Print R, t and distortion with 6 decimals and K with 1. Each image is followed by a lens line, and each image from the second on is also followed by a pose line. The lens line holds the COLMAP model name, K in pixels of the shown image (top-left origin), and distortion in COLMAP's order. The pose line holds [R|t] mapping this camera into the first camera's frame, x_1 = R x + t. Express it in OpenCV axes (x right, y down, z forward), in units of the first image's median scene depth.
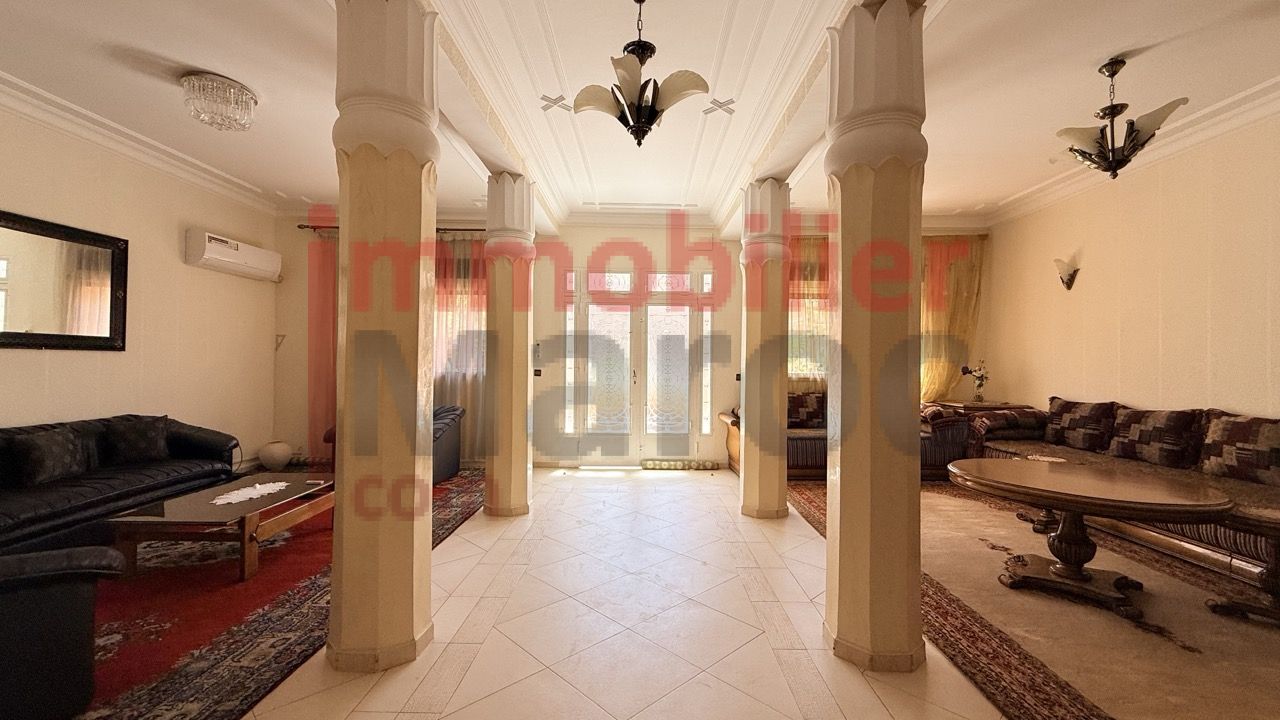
lens RADIAL K [[510.4, 0, 640.1], [0, 510.4, 359.3], [0, 0, 1]] dist [0.000727, 0.000229]
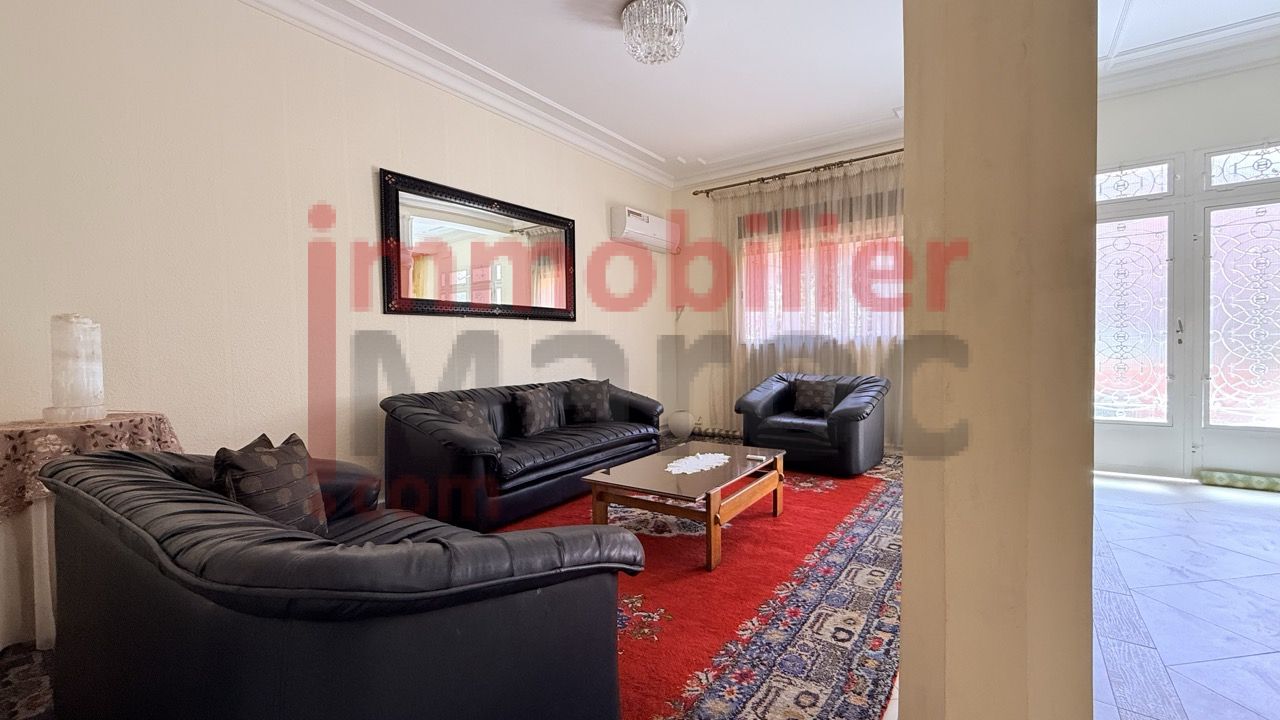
lens RADIAL K [[510.4, 0, 645.1], [0, 510.4, 358.0], [0, 0, 1]] dist [0.000727, 0.000229]
pose [[0.817808, -0.013830, -0.575325, -0.294326], [0.031011, 0.999318, 0.020059, 0.053559], [0.574655, -0.034246, 0.817679, 0.210444]]
